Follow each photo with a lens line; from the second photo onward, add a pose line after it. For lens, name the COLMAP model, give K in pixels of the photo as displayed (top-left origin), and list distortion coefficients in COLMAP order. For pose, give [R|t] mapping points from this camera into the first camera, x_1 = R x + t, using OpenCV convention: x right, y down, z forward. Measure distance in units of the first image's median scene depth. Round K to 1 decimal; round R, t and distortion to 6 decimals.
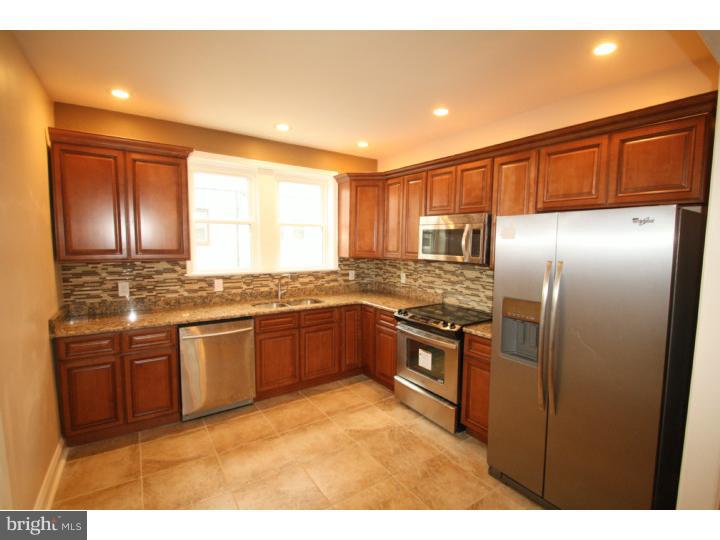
lens RADIAL K [[349.5, 0, 374.8], [0, 349.5, 270.4], [0, 0, 1]] dist [0.000606, -0.014933]
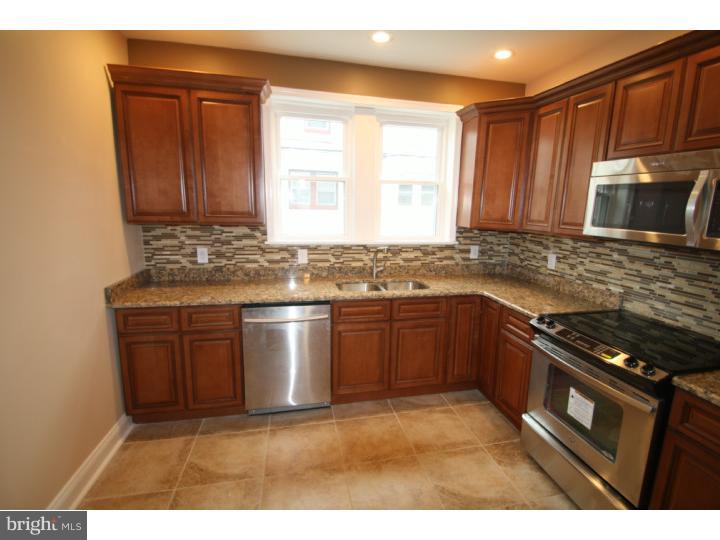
lens RADIAL K [[349.5, 0, 374.8], [0, 349.5, 270.4], [0, 0, 1]] dist [0.000606, -0.014933]
pose [[0.925491, 0.079779, -0.370273, 0.020087], [-0.044886, 0.993779, 0.101928, -0.017210], [0.376102, -0.077714, 0.923314, 0.308346]]
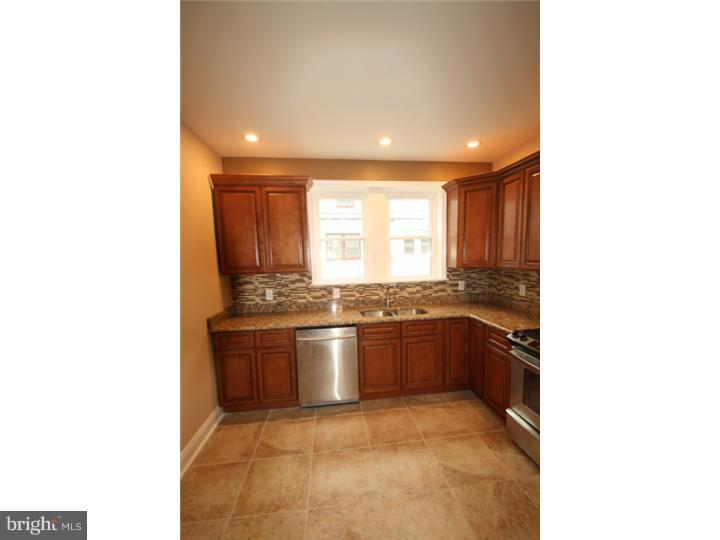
lens RADIAL K [[254.2, 0, 360.5], [0, 254.2, 283.0], [0, 0, 1]] dist [0.000217, -0.011314]
pose [[0.879935, 0.014557, -0.474871, 0.031254], [-0.001888, 0.999630, 0.027144, -0.015907], [0.475090, -0.022988, 0.879637, 0.295504]]
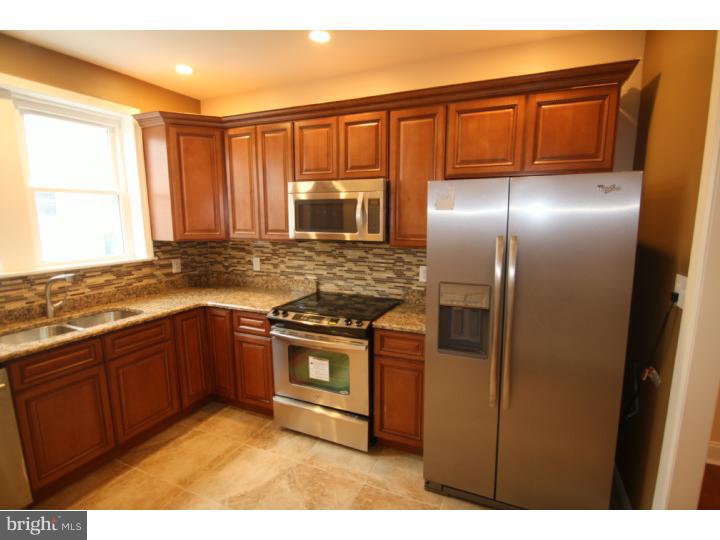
lens RADIAL K [[349.5, 0, 374.8], [0, 349.5, 270.4], [0, 0, 1]] dist [0.000606, -0.014933]
pose [[0.849326, -0.091294, 0.519913, -0.118369], [0.055091, 0.994882, 0.084700, -0.018481], [-0.524985, -0.043295, 0.850009, 0.255613]]
